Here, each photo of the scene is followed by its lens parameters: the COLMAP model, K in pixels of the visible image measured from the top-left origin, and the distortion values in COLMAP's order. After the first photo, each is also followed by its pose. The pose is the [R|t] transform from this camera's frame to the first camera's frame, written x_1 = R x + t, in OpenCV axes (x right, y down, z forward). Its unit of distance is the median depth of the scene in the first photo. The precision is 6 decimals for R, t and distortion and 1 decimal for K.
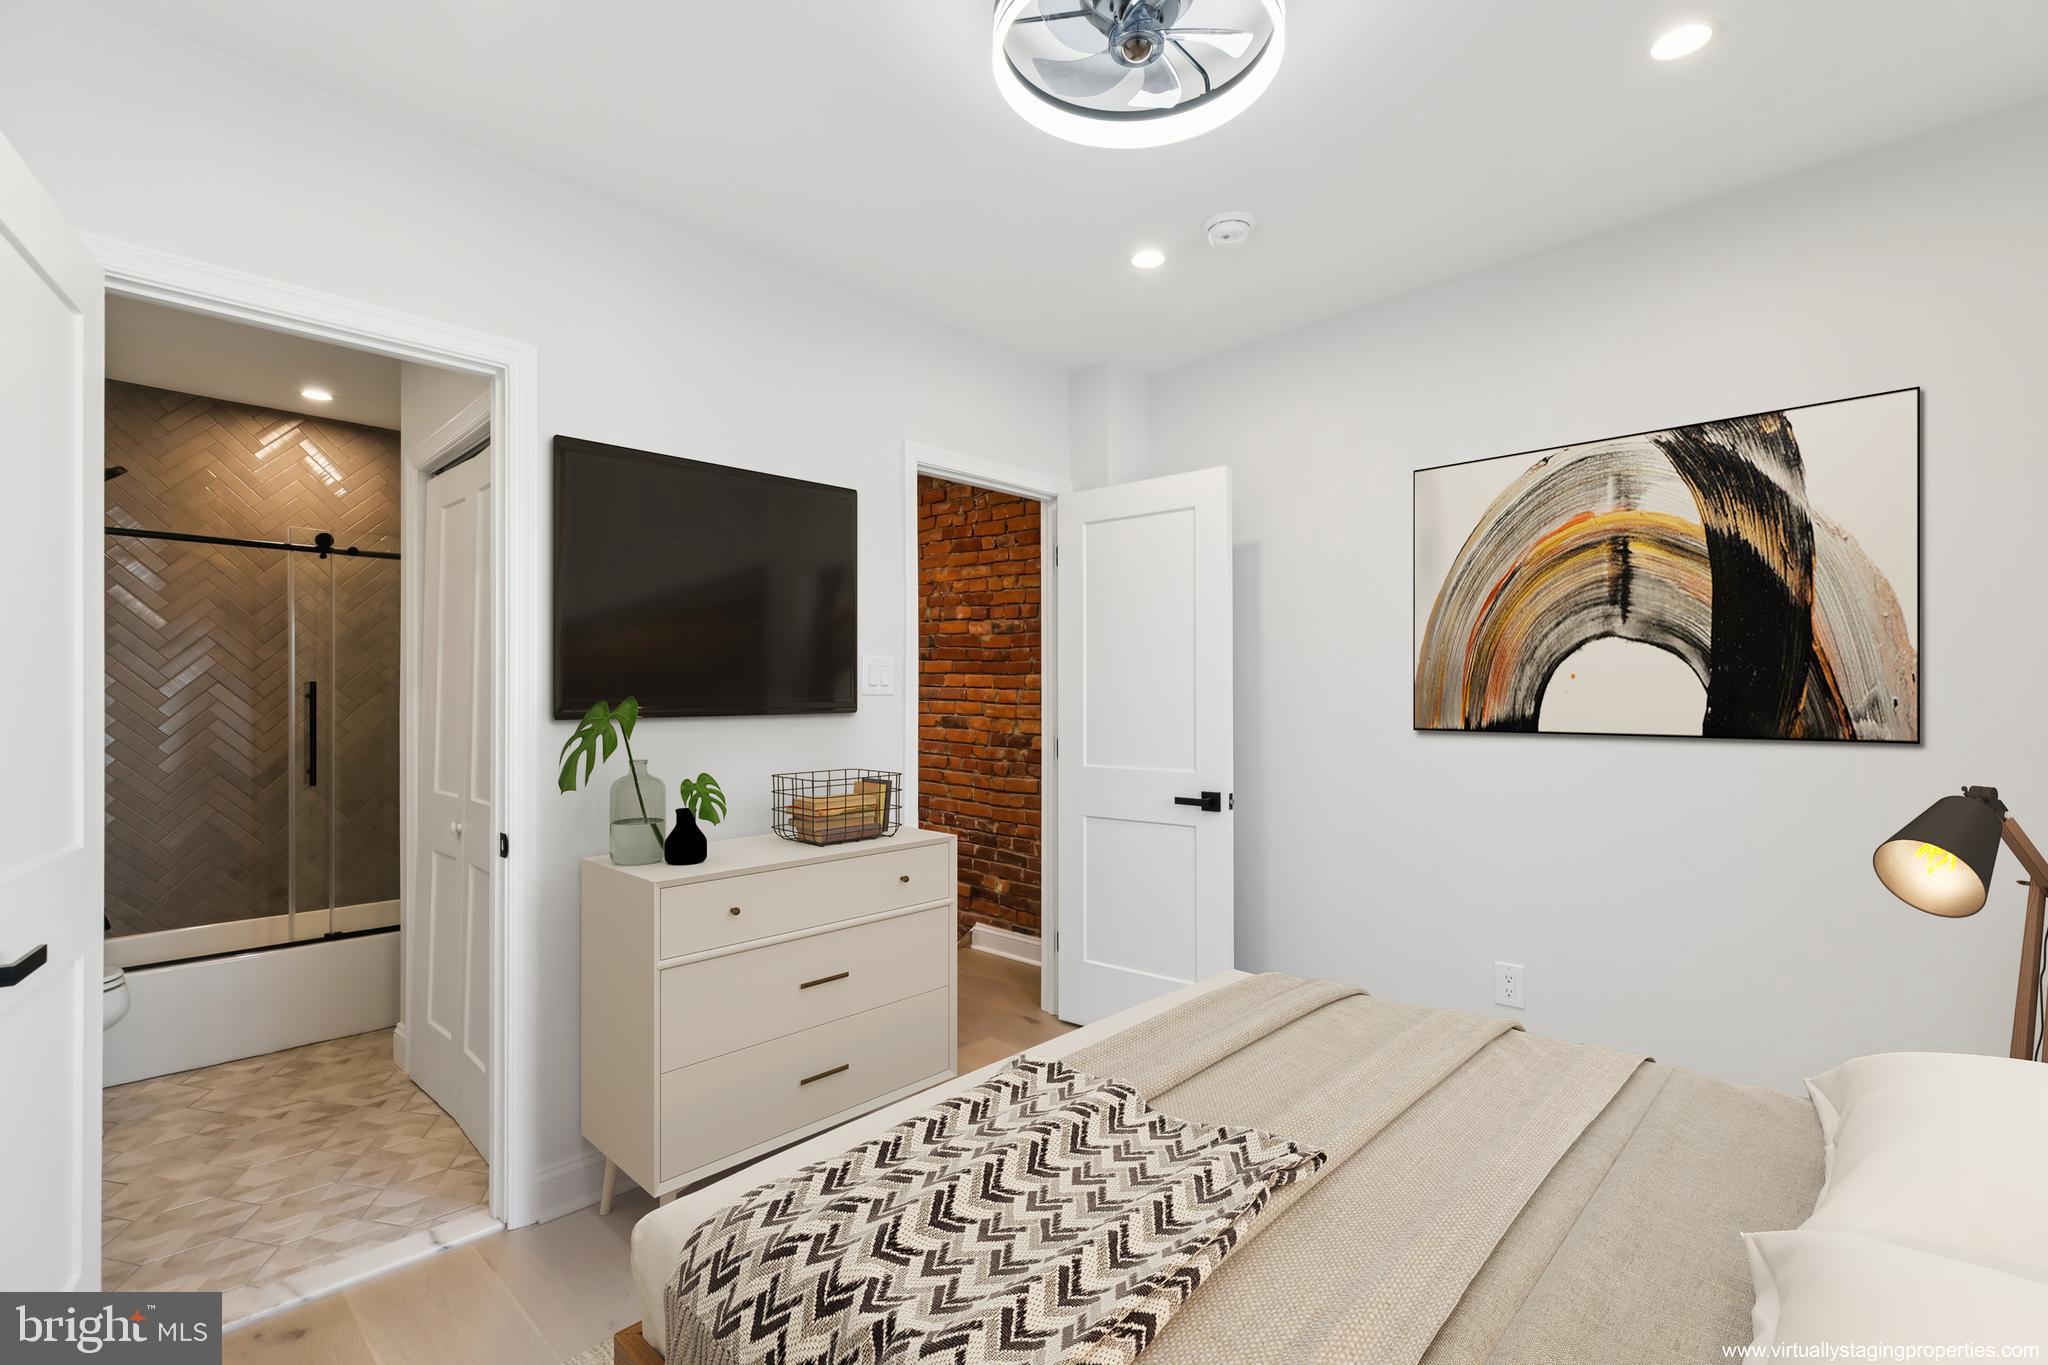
lens RADIAL K [[923.7, 0, 1039.3], [0, 923.7, 695.8], [0, 0, 1]] dist [0.000814, 0.000127]
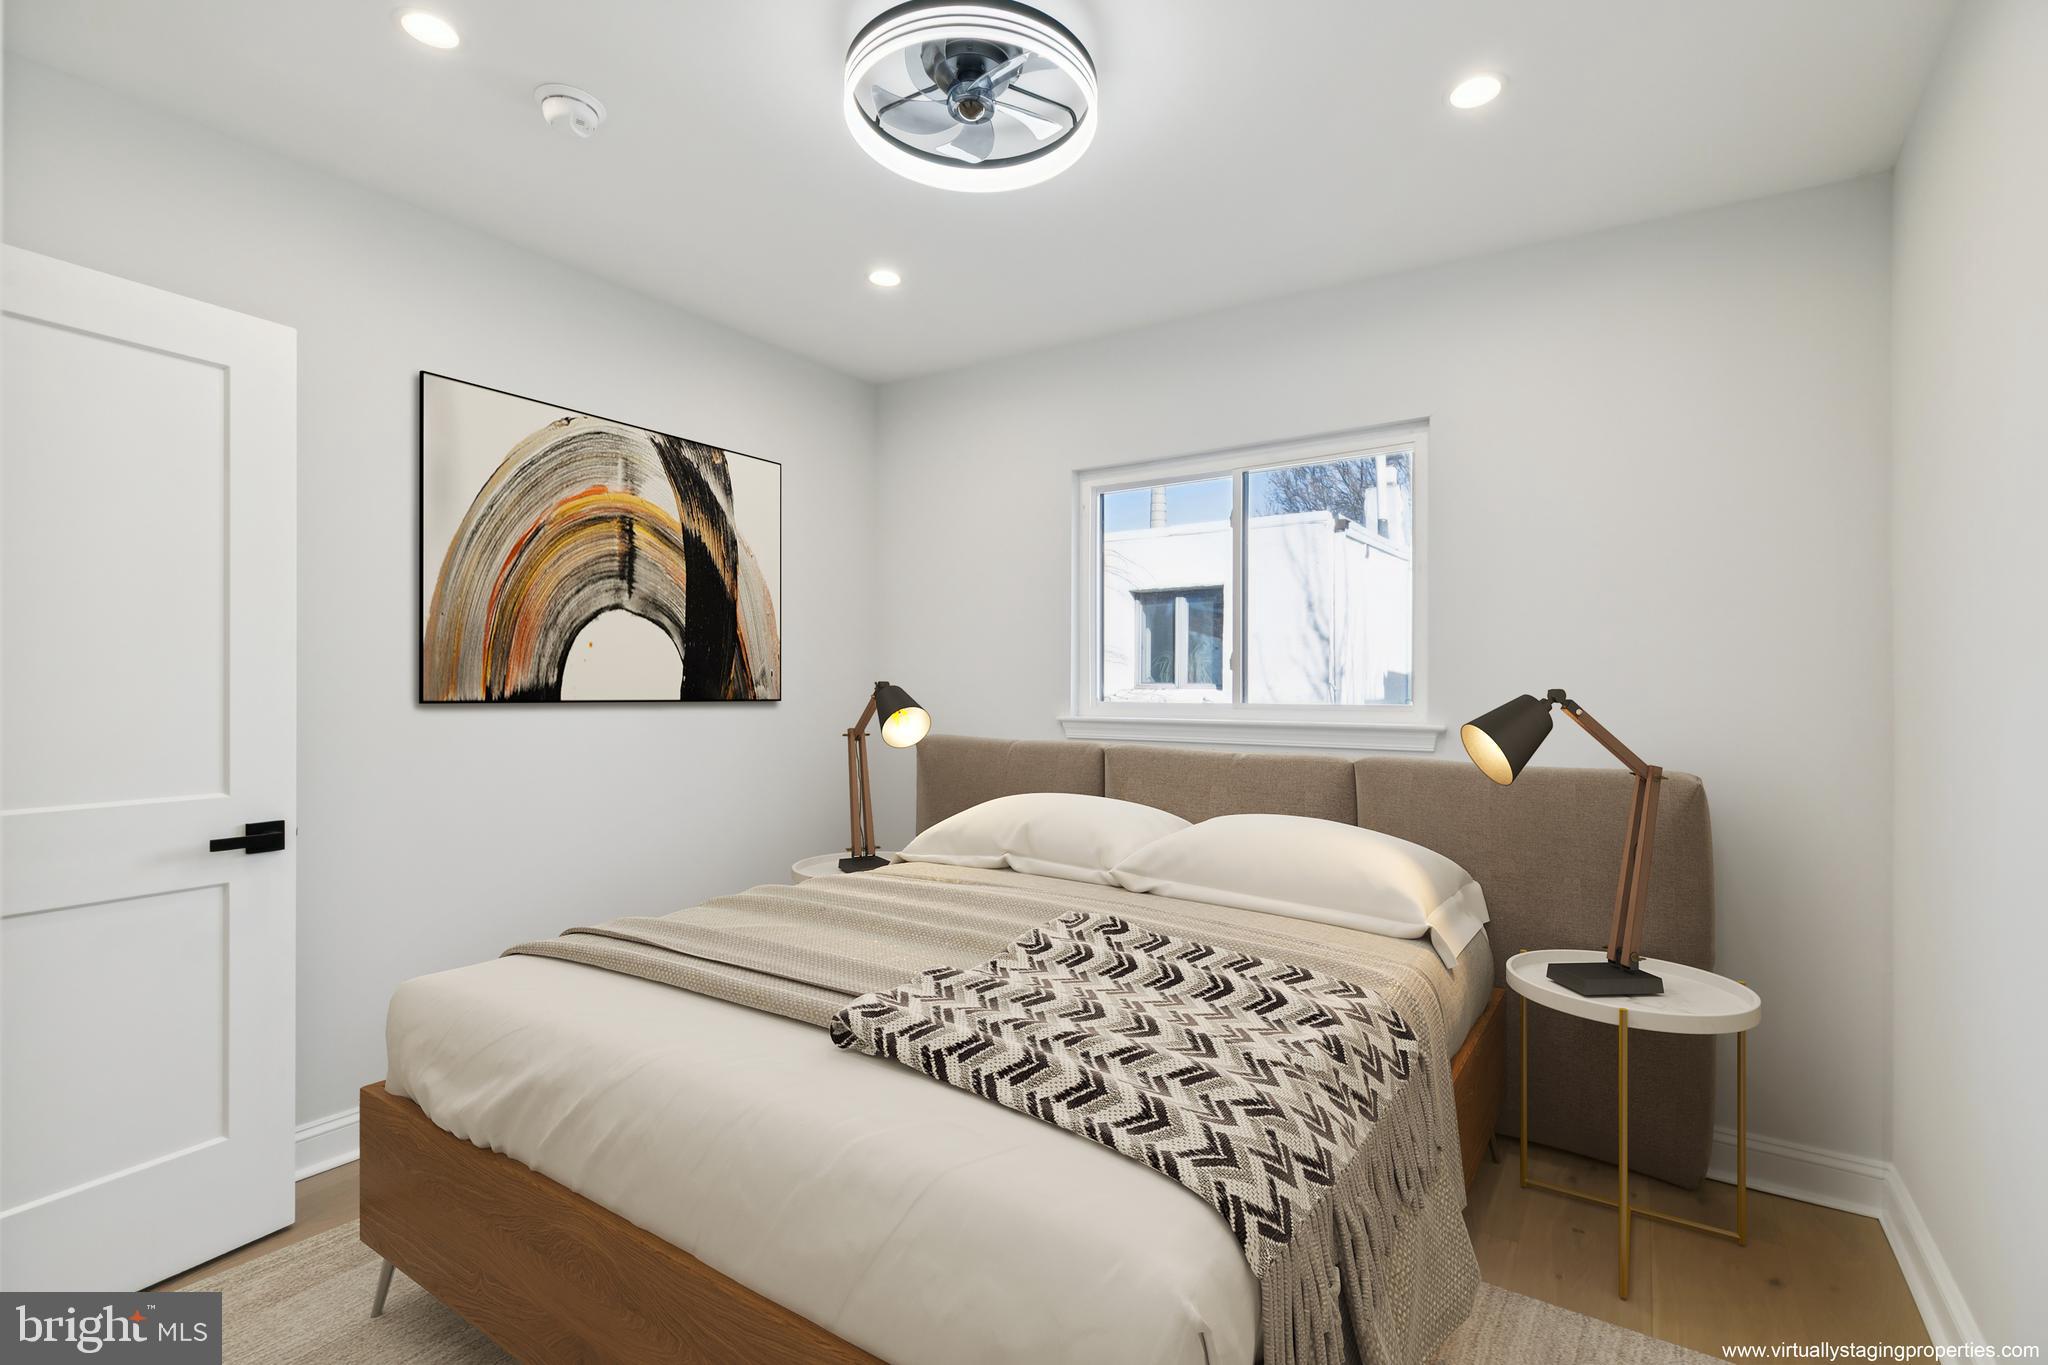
lens RADIAL K [[923.7, 0, 1039.3], [0, 923.7, 695.8], [0, 0, 1]] dist [0.000814, 0.000127]
pose [[-0.153808, -0.005417, 0.988086, -0.507045], [-0.000824, 0.999985, 0.005354, 0.029606], [-0.988100, 0.000009, -0.153810, 0.688692]]
